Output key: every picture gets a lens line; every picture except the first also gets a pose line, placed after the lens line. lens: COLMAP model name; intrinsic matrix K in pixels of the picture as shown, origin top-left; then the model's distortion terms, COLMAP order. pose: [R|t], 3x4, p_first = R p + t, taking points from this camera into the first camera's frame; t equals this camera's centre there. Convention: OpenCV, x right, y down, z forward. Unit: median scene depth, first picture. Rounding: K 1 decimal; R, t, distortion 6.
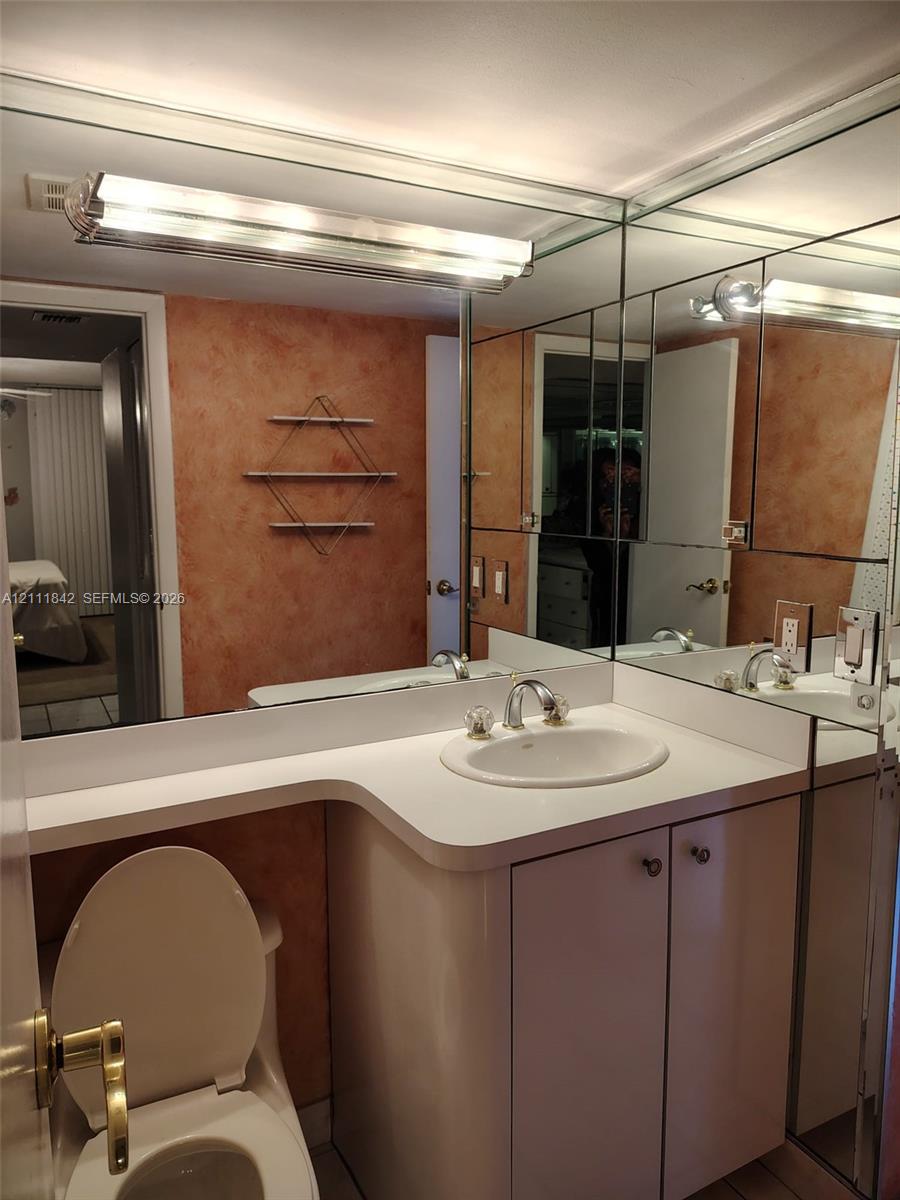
lens RADIAL K [[834.4, 0, 450.0], [0, 834.4, 600.0], [0, 0, 1]] dist [0.043013, -0.051298]
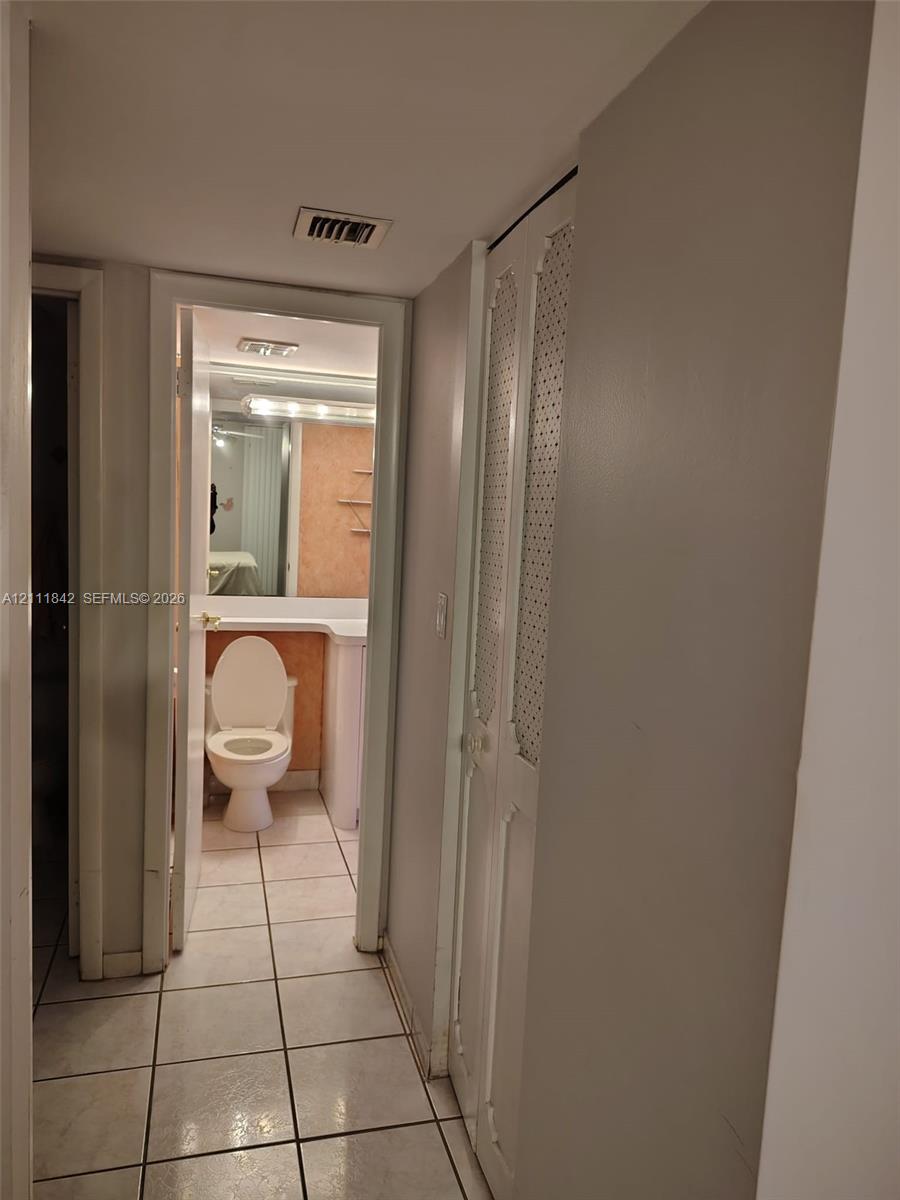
lens RADIAL K [[834.4, 0, 450.0], [0, 834.4, 600.0], [0, 0, 1]] dist [0.043013, -0.051298]
pose [[0.972445, 0.074488, -0.220912, 0.413334], [-0.081585, 0.996397, -0.023166, 0.088993], [0.218390, 0.040551, 0.975019, -0.721357]]
